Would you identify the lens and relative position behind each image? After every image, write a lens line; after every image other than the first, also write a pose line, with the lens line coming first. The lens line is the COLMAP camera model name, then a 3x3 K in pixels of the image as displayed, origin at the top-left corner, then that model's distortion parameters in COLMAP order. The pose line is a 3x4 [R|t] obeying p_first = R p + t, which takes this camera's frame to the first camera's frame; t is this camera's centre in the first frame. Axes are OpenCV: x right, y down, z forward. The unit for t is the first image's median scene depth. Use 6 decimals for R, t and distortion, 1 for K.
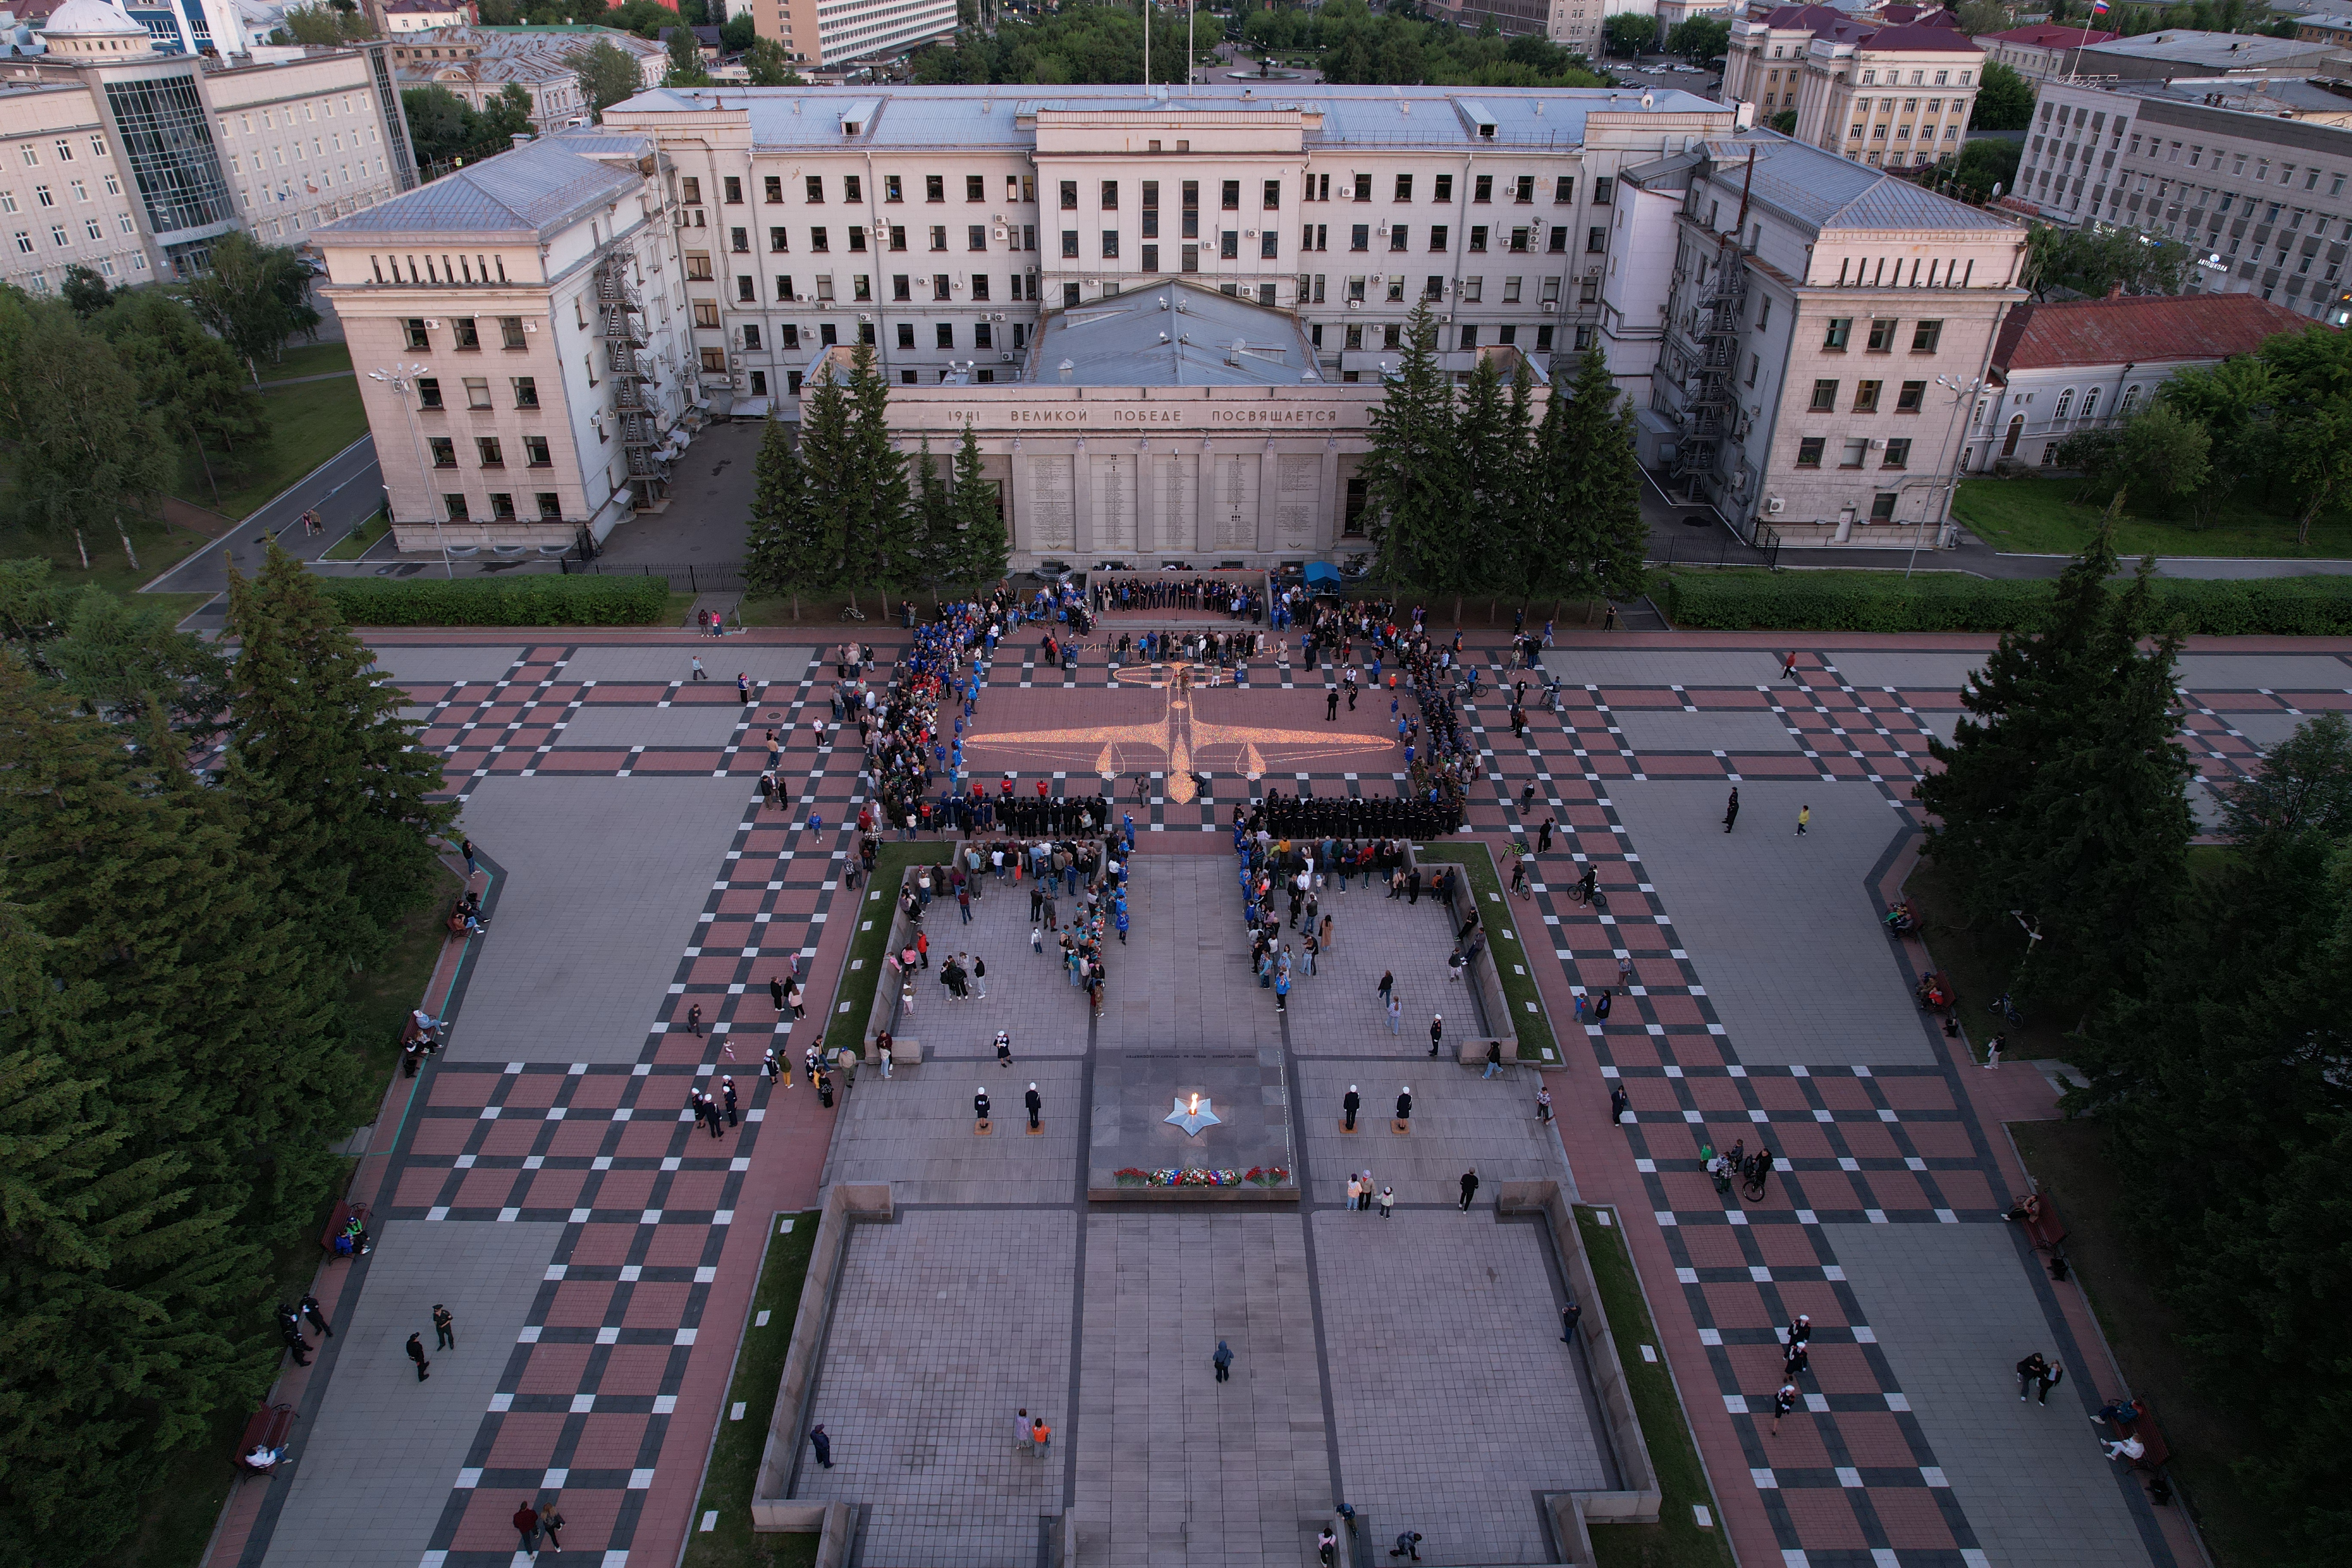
lens RADIAL K [[1487.1, 0, 1165.4], [0, 1487.1, 775.4], [0, 0, 1]] dist [-0.014764, 0.002978]
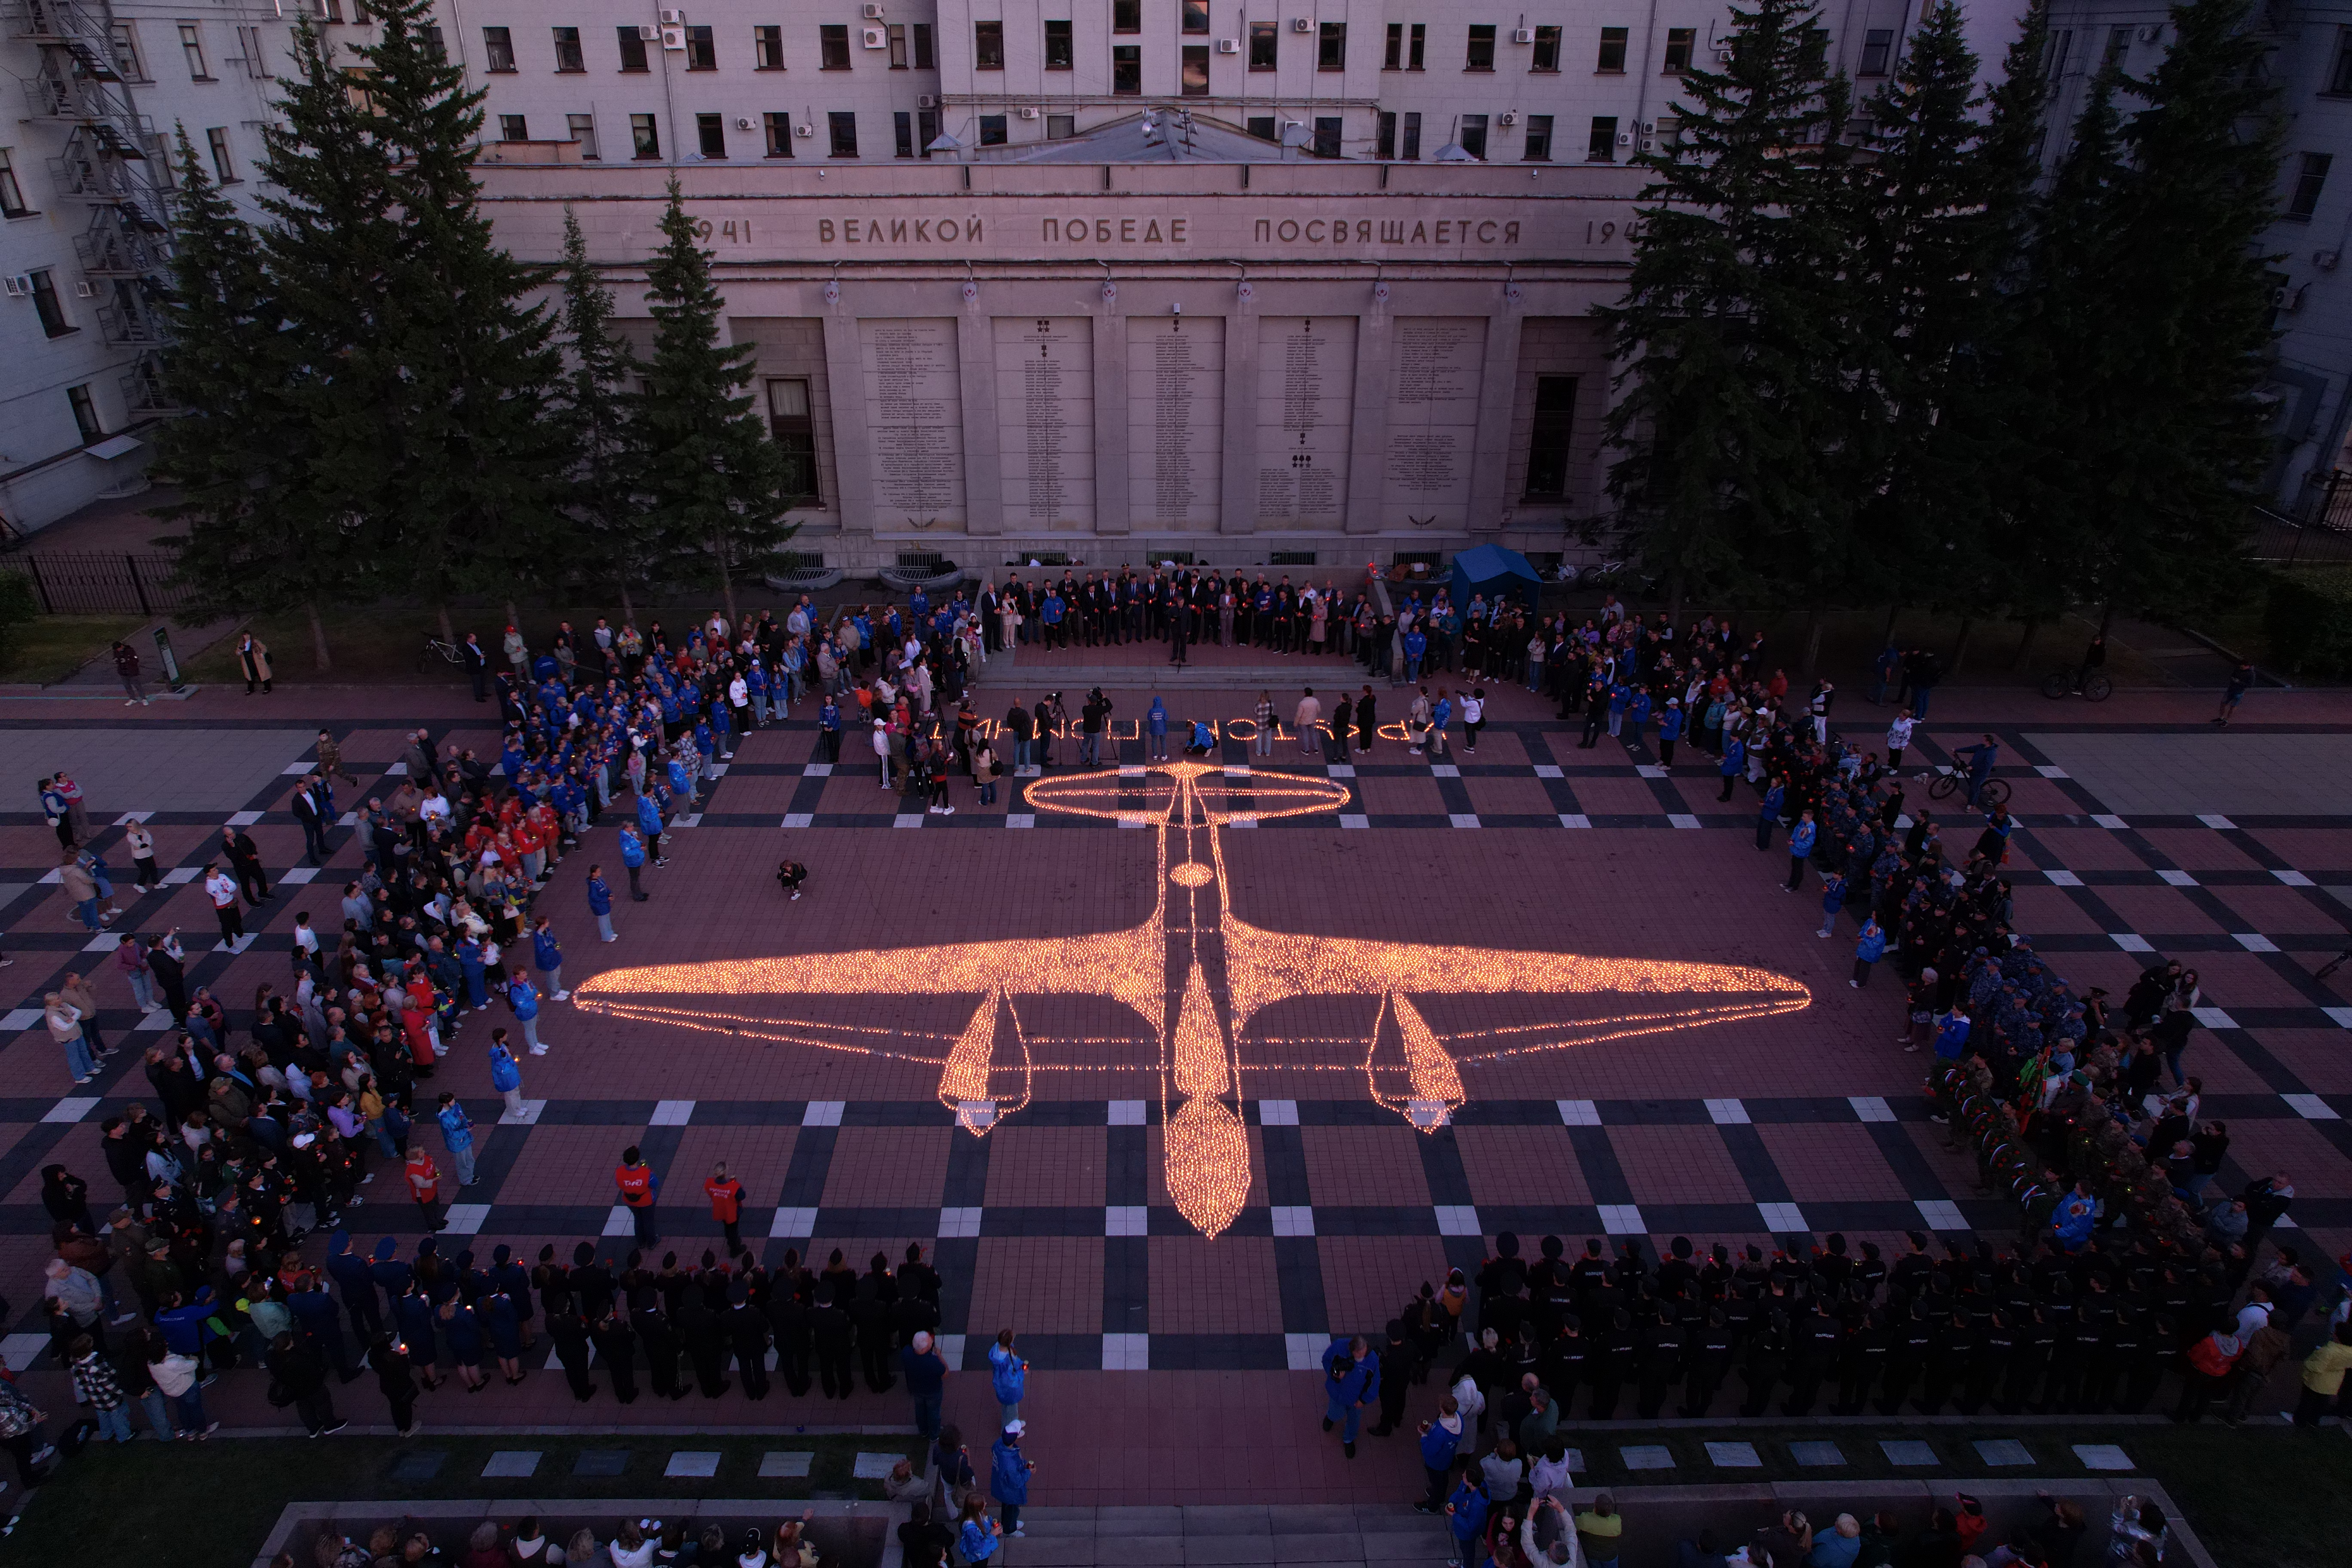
lens RADIAL K [[1487.1, 0, 1157.6], [0, 1487.1, 779.5], [0, 0, 1]] dist [-0.014764, 0.002978]
pose [[0.999996, -0.002190, 0.001500, 0.000275], [0.002282, 0.997962, -0.063763, -0.041782], [-0.001357, 0.063766, 0.997964, 0.547078]]
